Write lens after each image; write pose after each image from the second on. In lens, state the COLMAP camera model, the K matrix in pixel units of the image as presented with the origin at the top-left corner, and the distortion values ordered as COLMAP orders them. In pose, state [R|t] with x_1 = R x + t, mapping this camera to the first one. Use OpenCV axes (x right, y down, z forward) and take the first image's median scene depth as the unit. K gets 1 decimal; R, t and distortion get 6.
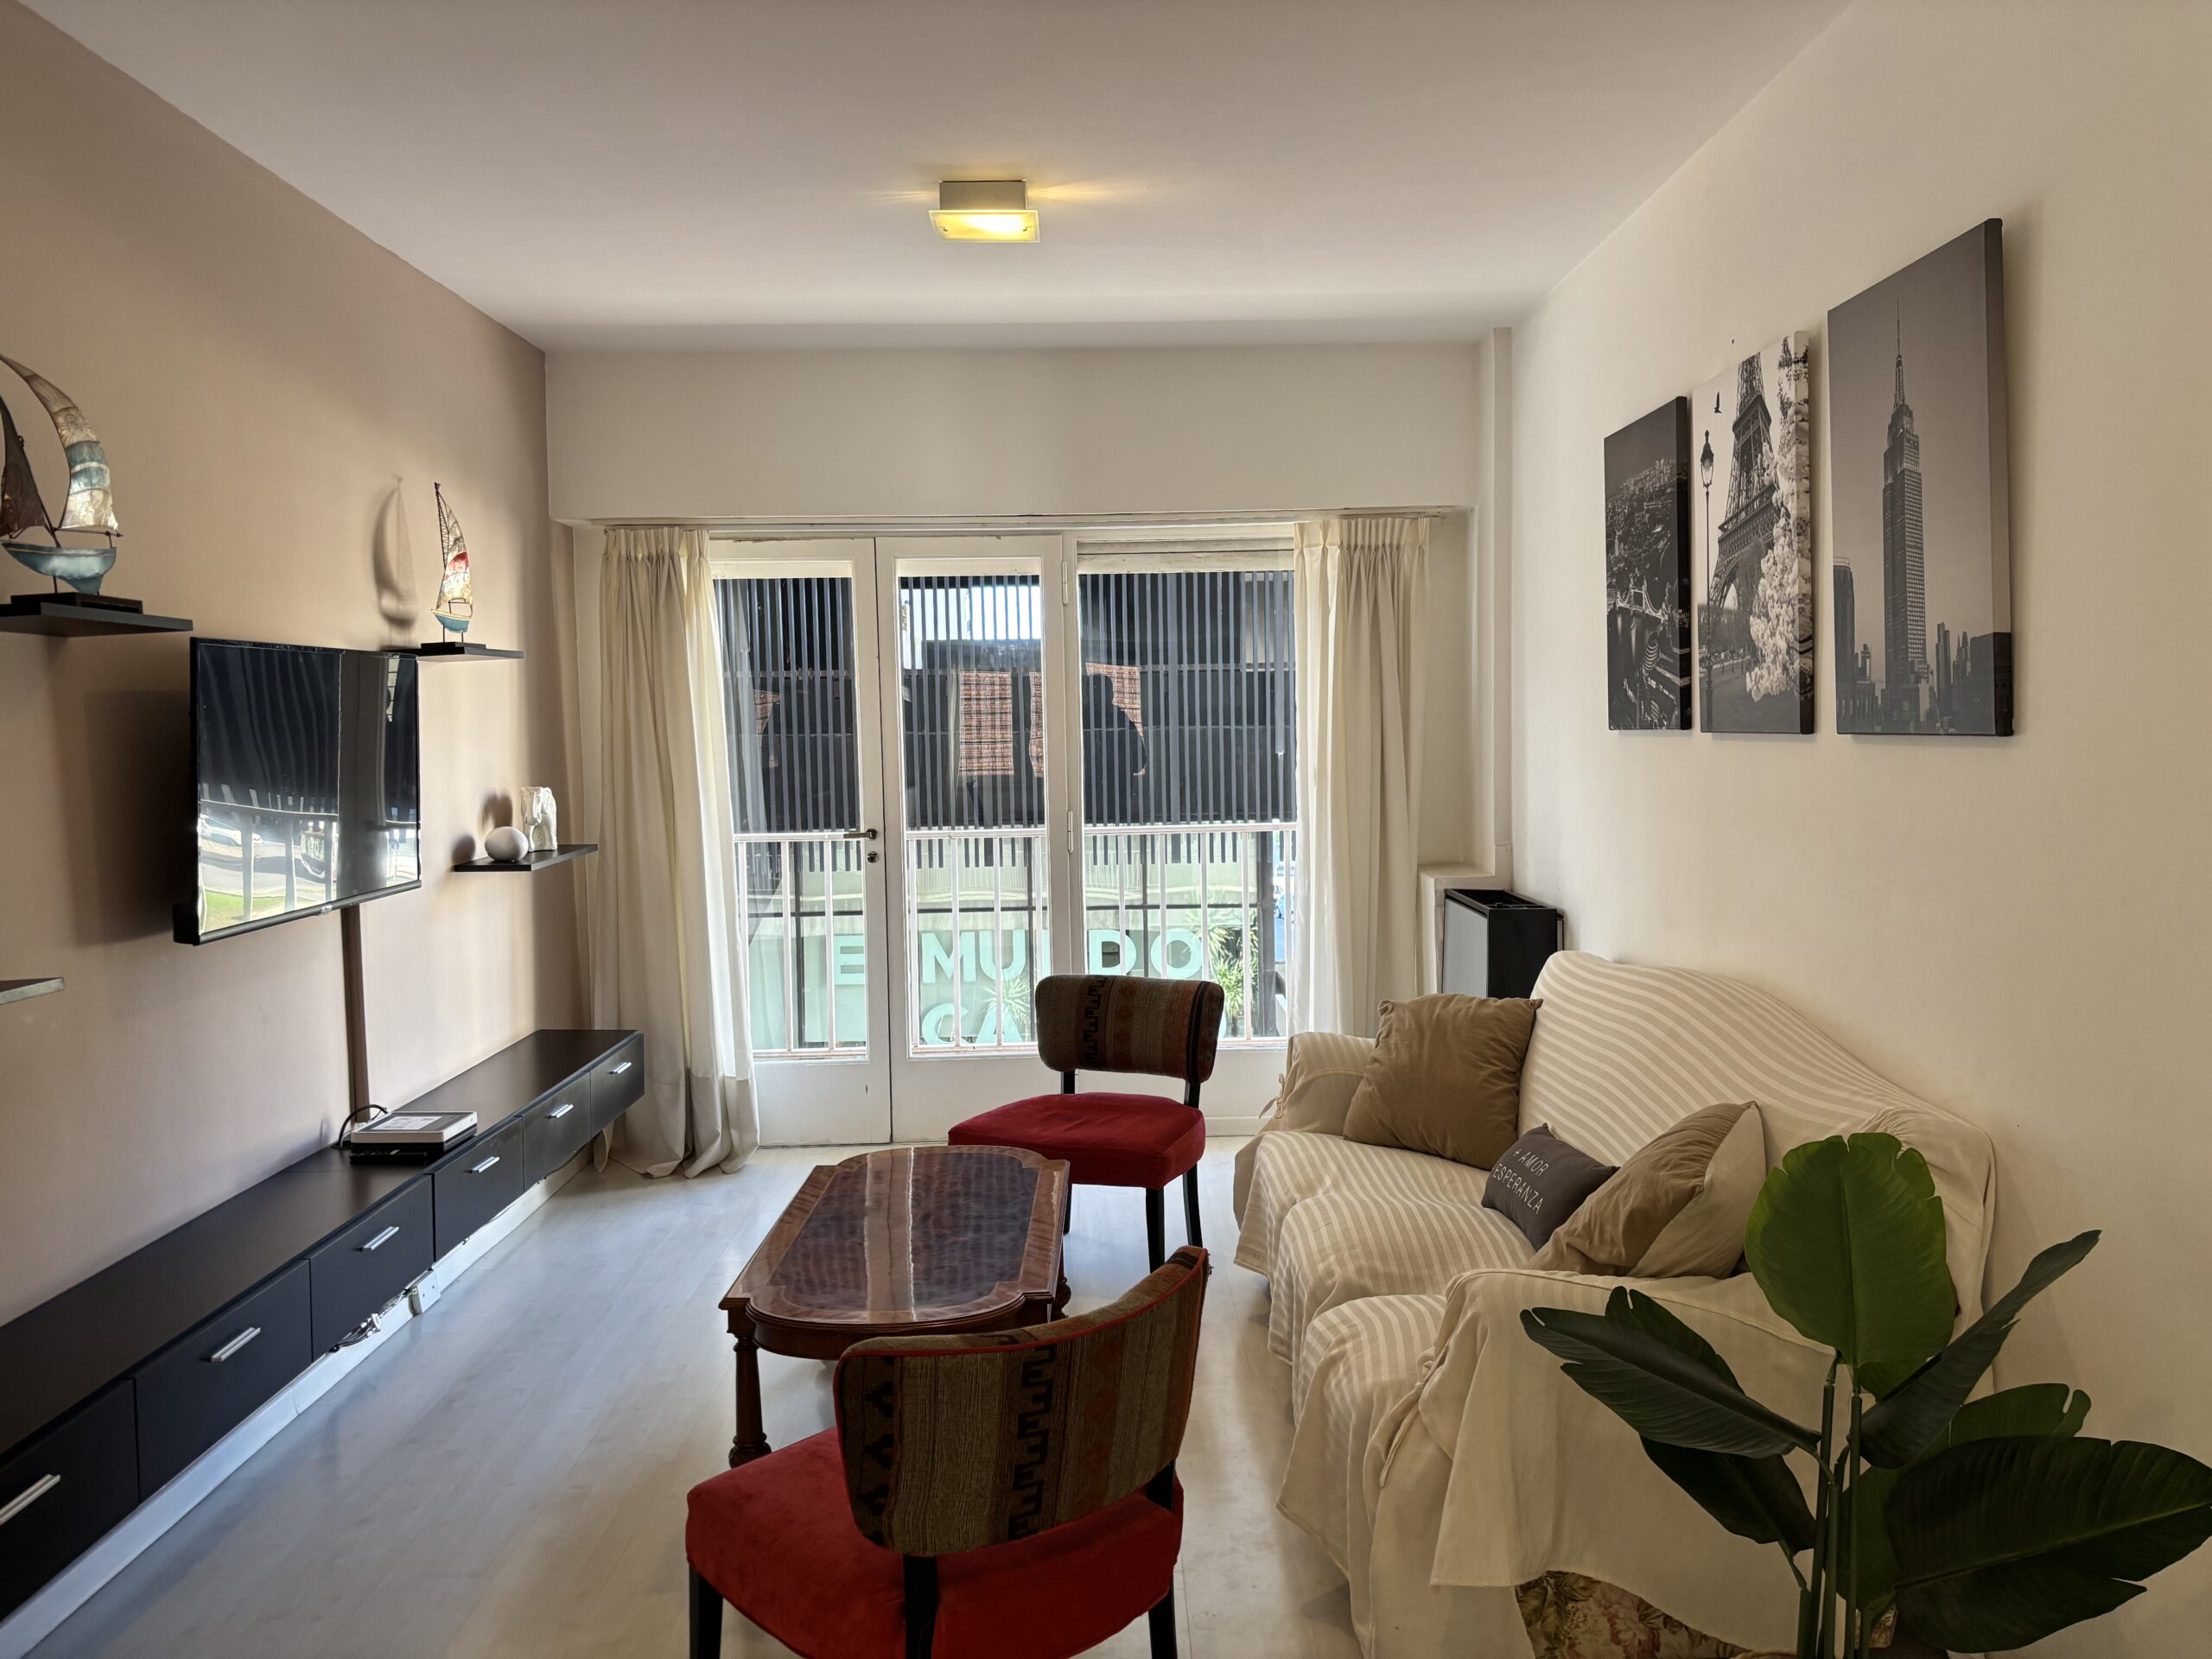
lens RADIAL K [[1651.5, 0, 1103.9], [0, 1651.5, 815.5], [0, 0, 1]] dist [0.066078, -0.174695]
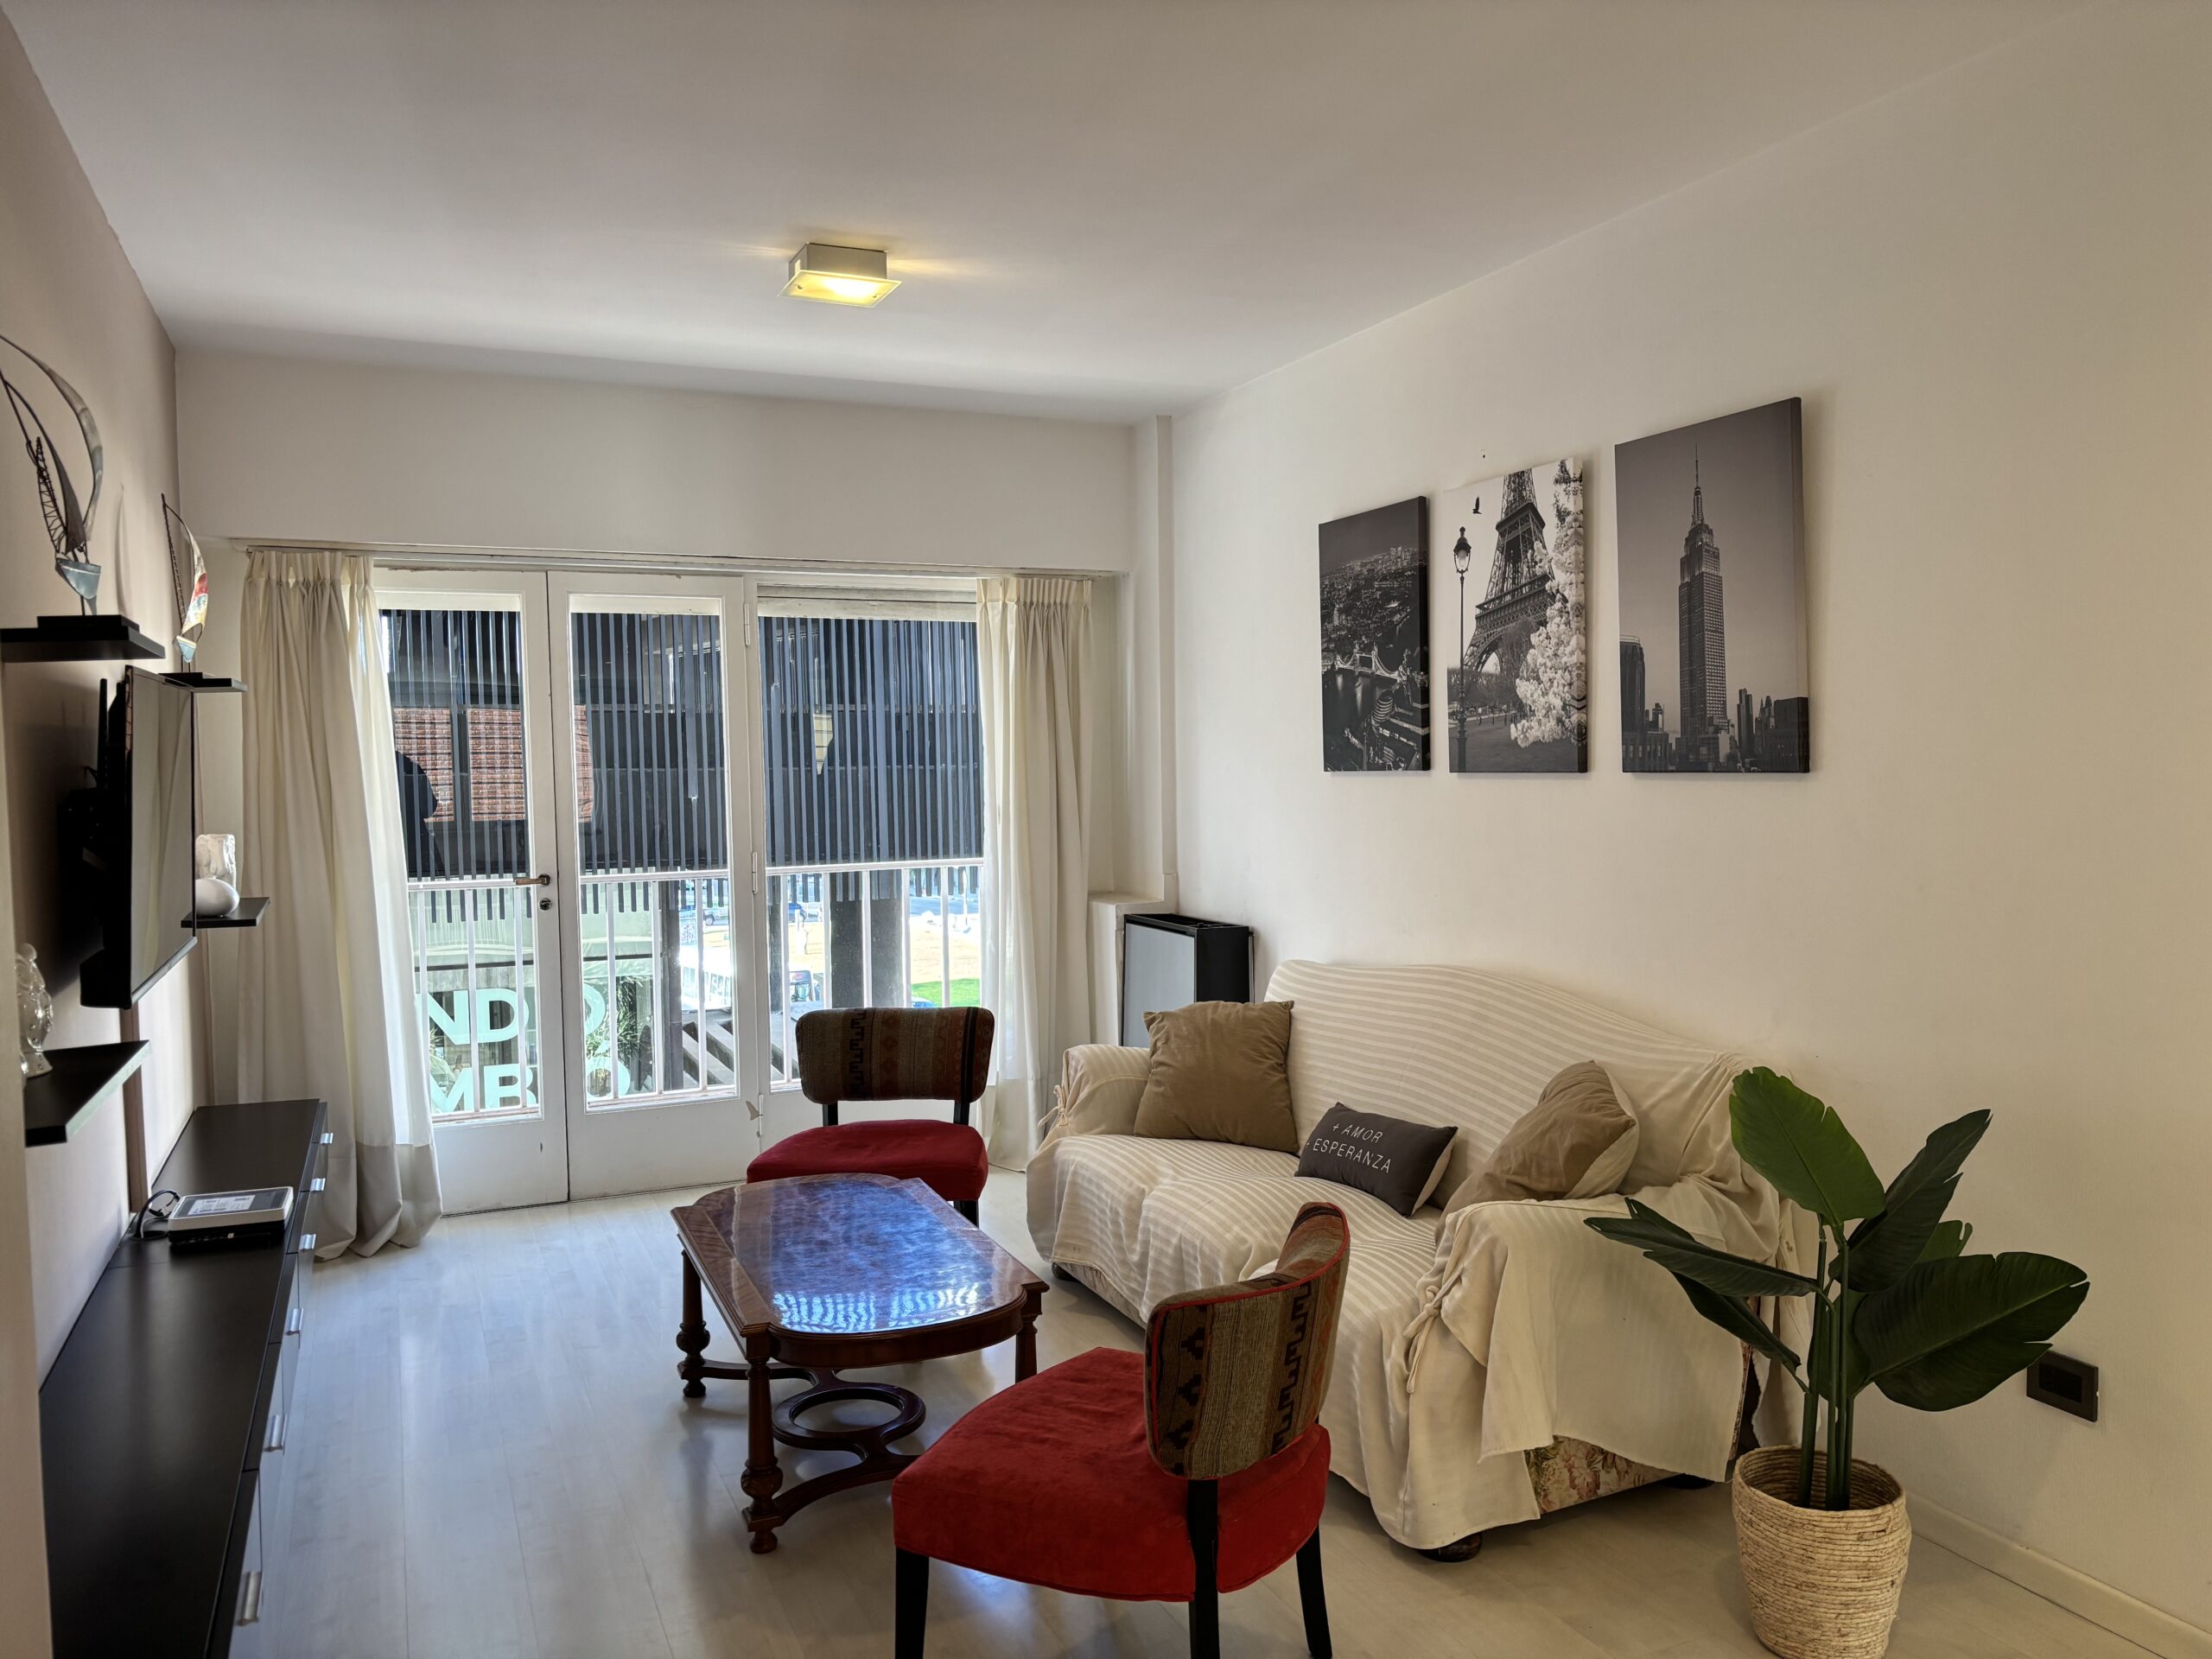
lens RADIAL K [[1659.5, 0, 1106.0], [0, 1659.5, 829.5], [0, 0, 1]] dist [0.150494, -0.432547]
pose [[0.920208, -0.013622, 0.391193, -0.317283], [0.020978, 0.999674, -0.014537, 0.004235], [-0.390868, 0.021584, 0.920194, -0.029335]]
